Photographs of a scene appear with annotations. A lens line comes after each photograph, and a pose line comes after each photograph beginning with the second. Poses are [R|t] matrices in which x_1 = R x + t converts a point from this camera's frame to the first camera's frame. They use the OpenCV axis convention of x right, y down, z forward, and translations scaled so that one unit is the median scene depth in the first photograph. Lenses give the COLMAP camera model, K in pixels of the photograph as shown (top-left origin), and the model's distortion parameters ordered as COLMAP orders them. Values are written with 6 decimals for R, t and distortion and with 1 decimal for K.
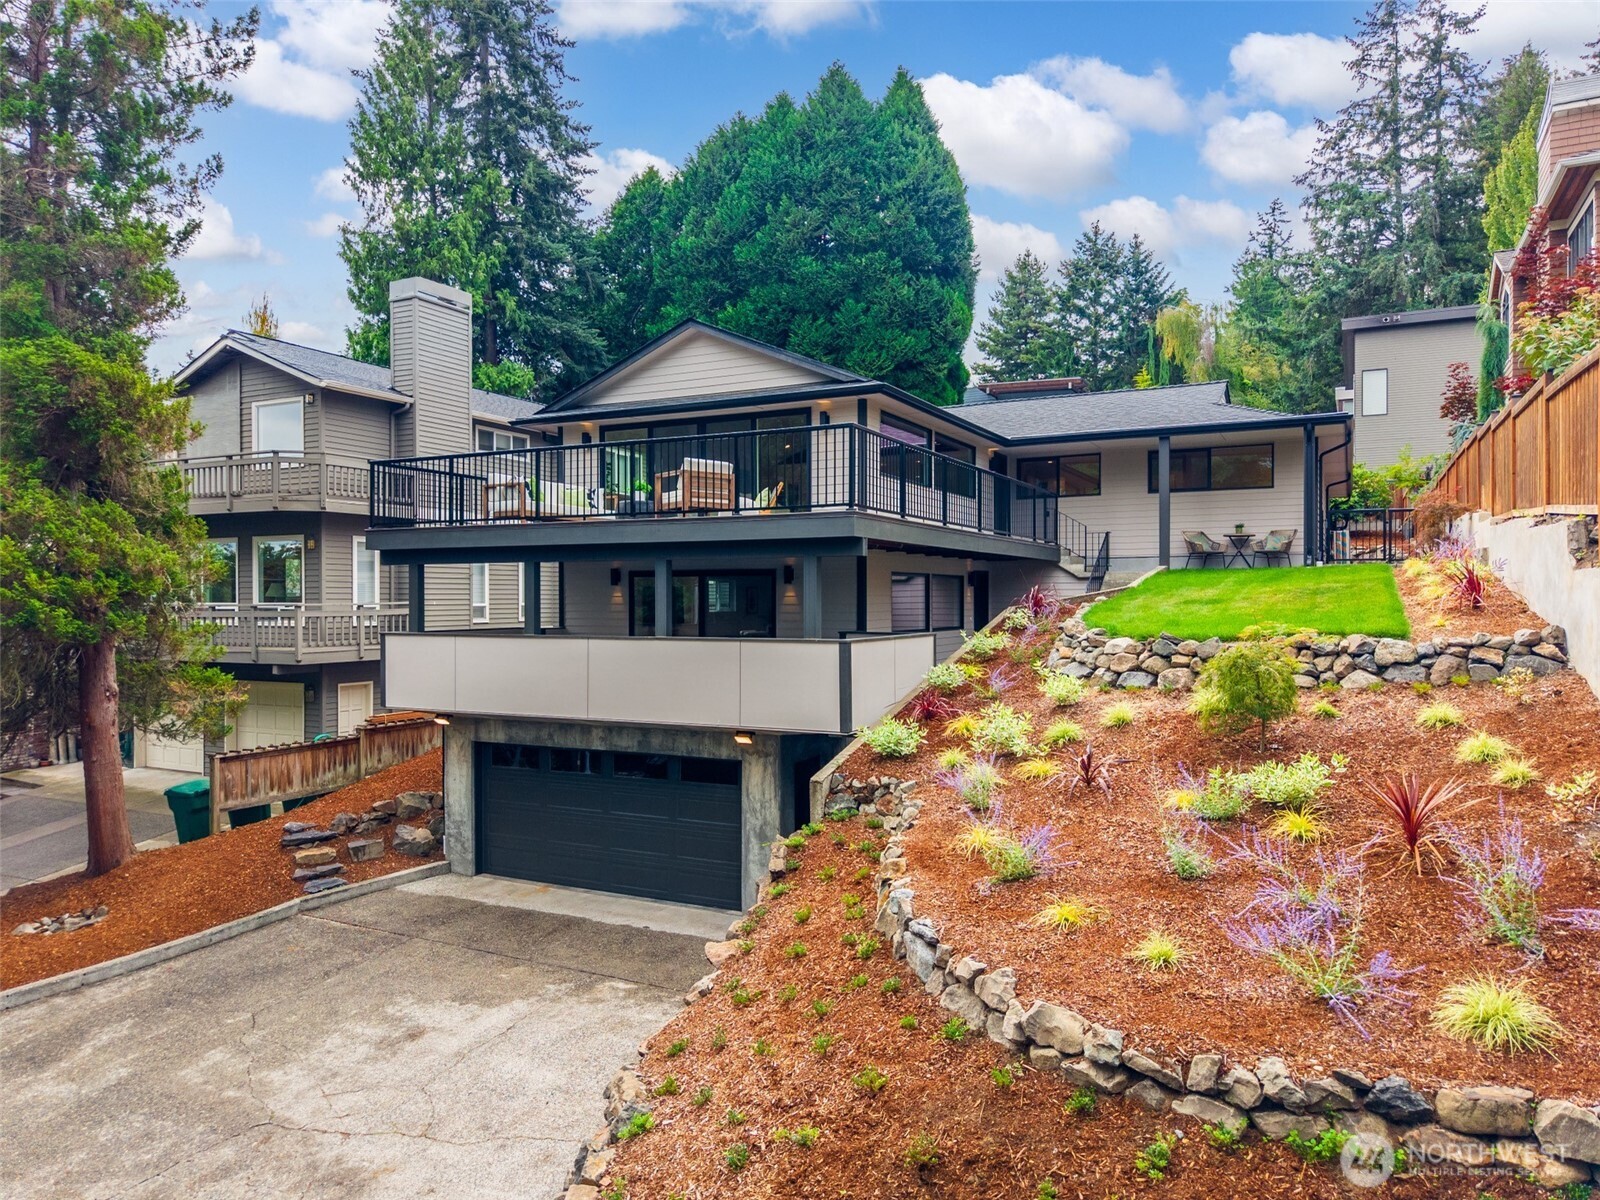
lens RADIAL K [[1081.2, 0, 814.3], [0, 1081.2, 582.7], [0, 0, 1]] dist [0.004785, 0.002395]
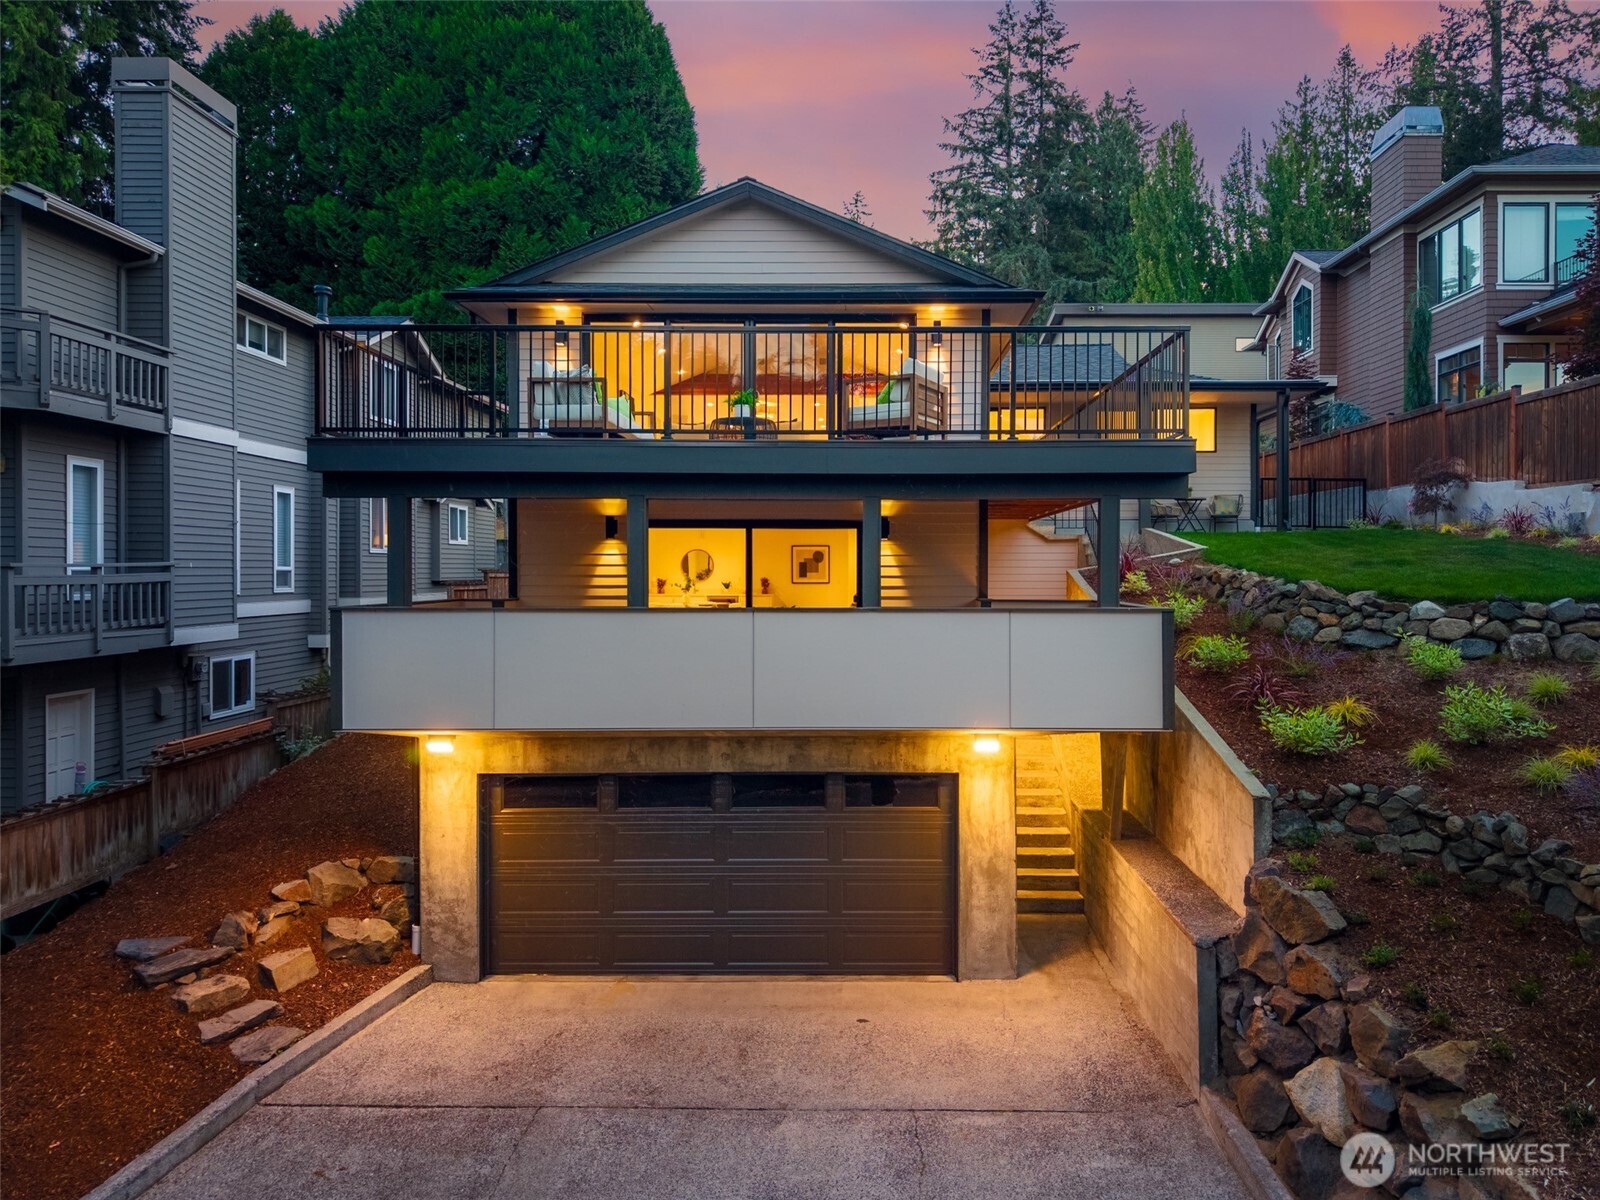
lens RADIAL K [[1091.5, 0, 798.4], [0, 1091.5, 559.4], [0, 0, 1]] dist [0.006594, -0.002706]
pose [[0.891572, 0.007661, 0.452814, -0.459748], [-0.009081, 0.999958, 0.000961, 0.016657], [-0.452788, -0.004969, 0.891604, 0.345047]]
